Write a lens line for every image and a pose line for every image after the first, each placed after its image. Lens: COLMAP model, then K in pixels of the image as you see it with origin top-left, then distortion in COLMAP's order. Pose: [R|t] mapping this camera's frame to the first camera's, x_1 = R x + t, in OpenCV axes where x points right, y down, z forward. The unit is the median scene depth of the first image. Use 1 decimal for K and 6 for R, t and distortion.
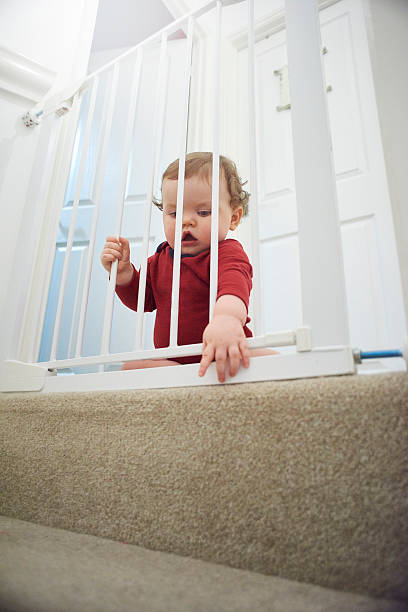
lens RADIAL K [[401.3, 0, 222.8], [0, 401.3, 305.5], [0, 0, 1]] dist [-0.035143, 0.000277]
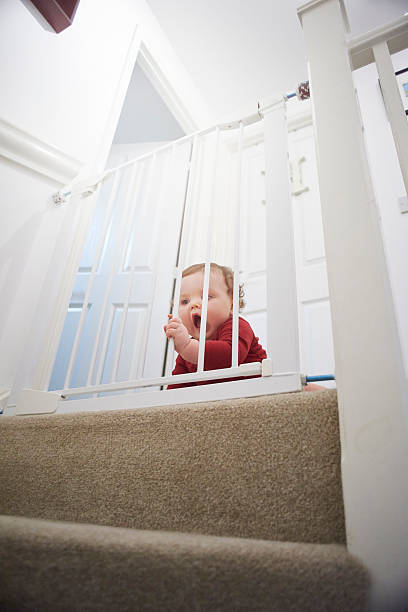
lens RADIAL K [[401.3, 0, 222.8], [0, 401.3, 305.5], [0, 0, 1]] dist [-0.035143, 0.000277]
pose [[0.997943, 0.054506, 0.033742, -0.007103], [-0.047328, 0.981468, -0.185688, 0.135227], [-0.043238, 0.183709, 0.982029, -0.375615]]
